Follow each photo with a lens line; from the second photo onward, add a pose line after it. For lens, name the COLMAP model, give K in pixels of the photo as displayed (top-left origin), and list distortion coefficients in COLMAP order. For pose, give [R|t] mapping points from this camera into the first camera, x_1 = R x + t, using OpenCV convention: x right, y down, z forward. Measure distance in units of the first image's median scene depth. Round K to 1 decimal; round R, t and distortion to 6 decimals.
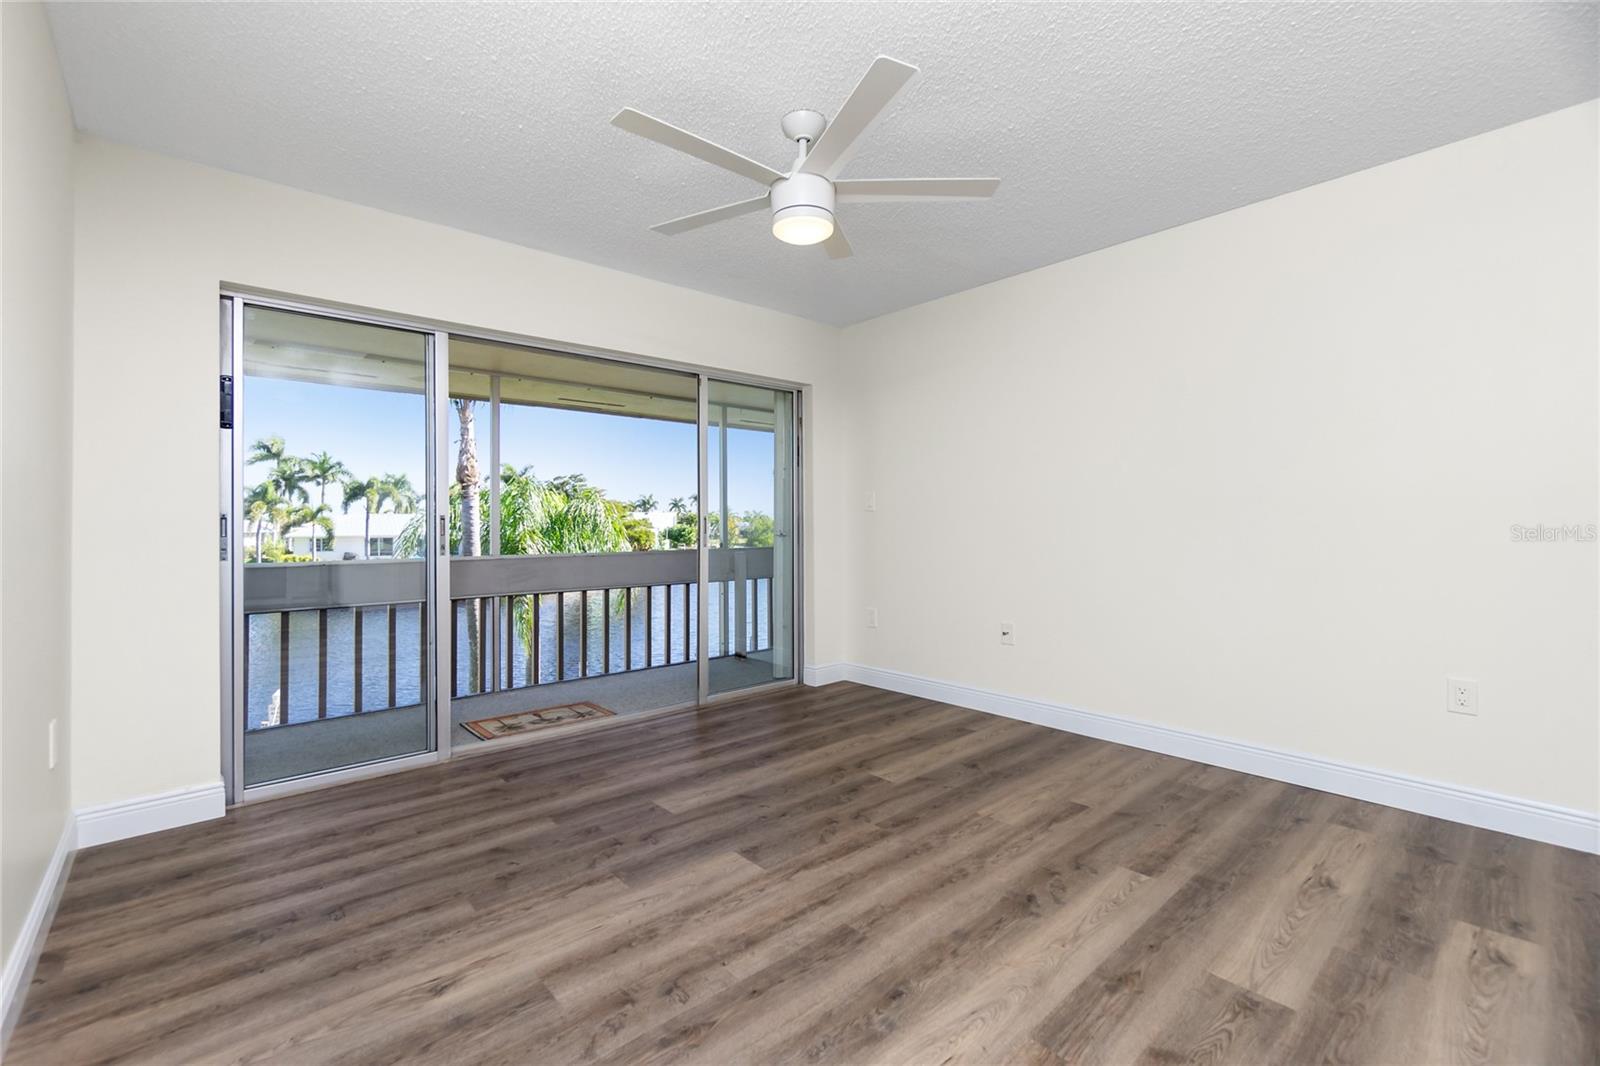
lens RADIAL K [[702.1, 0, 804.2], [0, 702.1, 518.3], [0, 0, 1]] dist [0.000747, 0.000507]
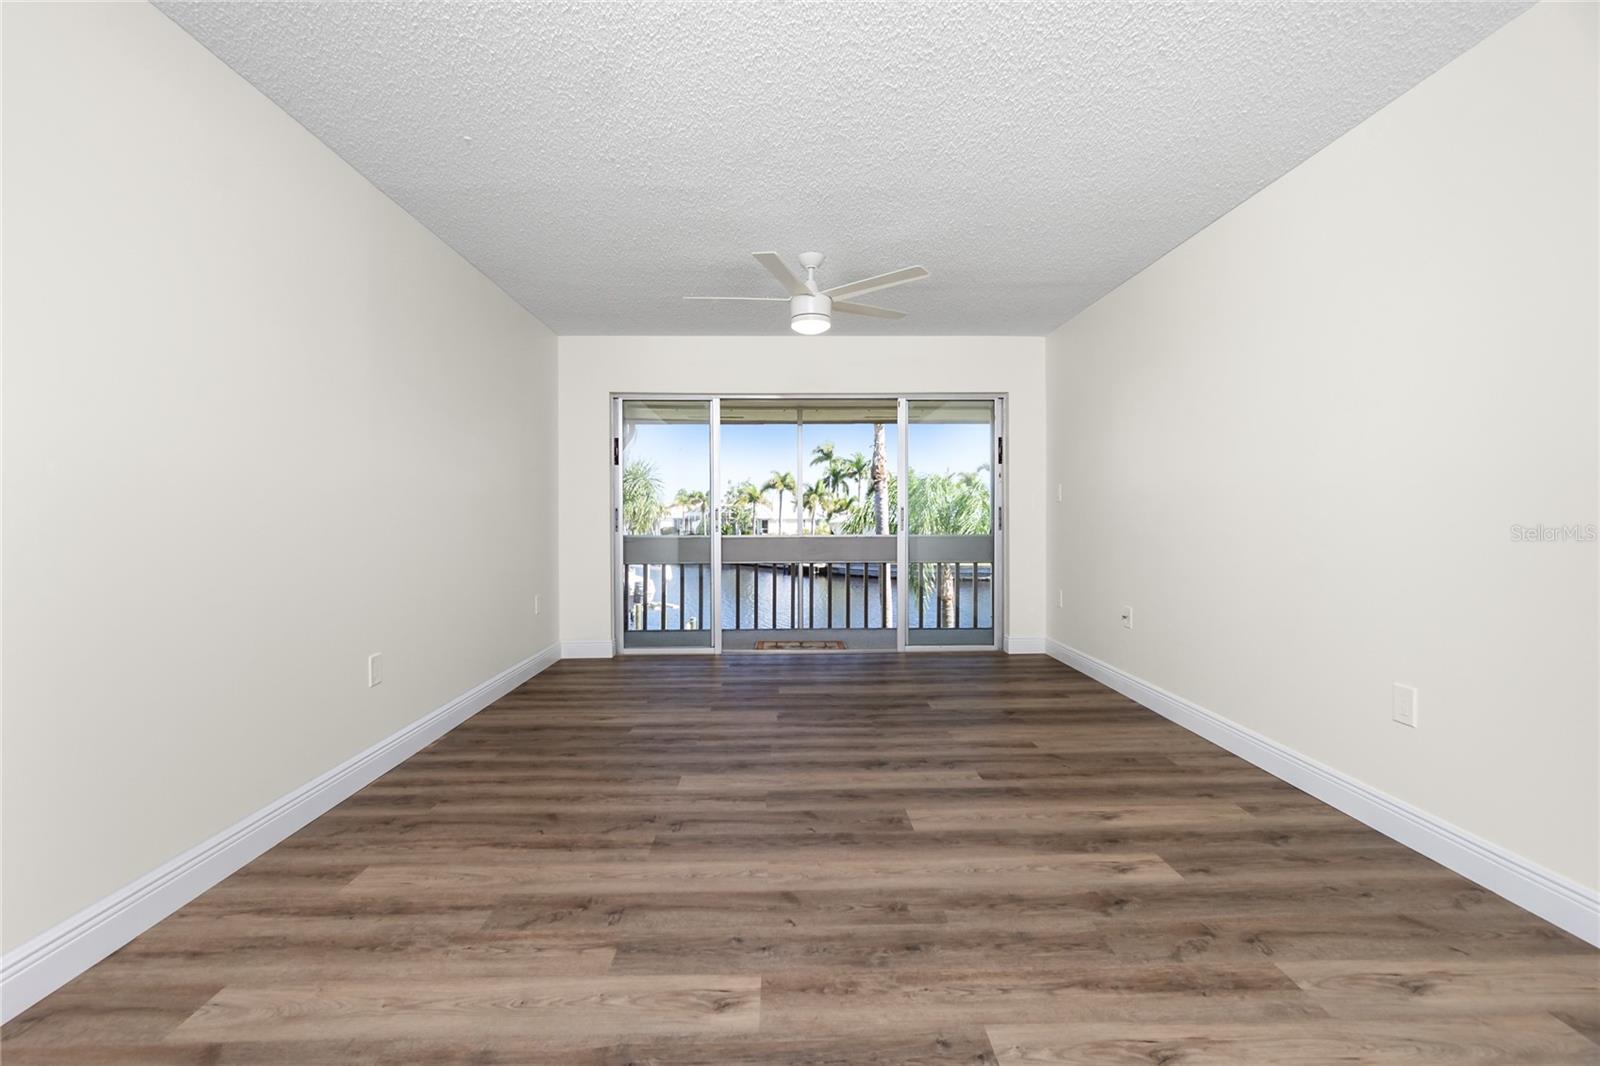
lens RADIAL K [[708.3, 0, 788.8], [0, 708.3, 519.7], [0, 0, 1]] dist [-0.000625, 0.000795]
pose [[0.755867, 0.008067, -0.654675, 0.948366], [0.004513, 0.999836, 0.017530, -0.006344], [0.654709, -0.016204, 0.755707, -0.216885]]
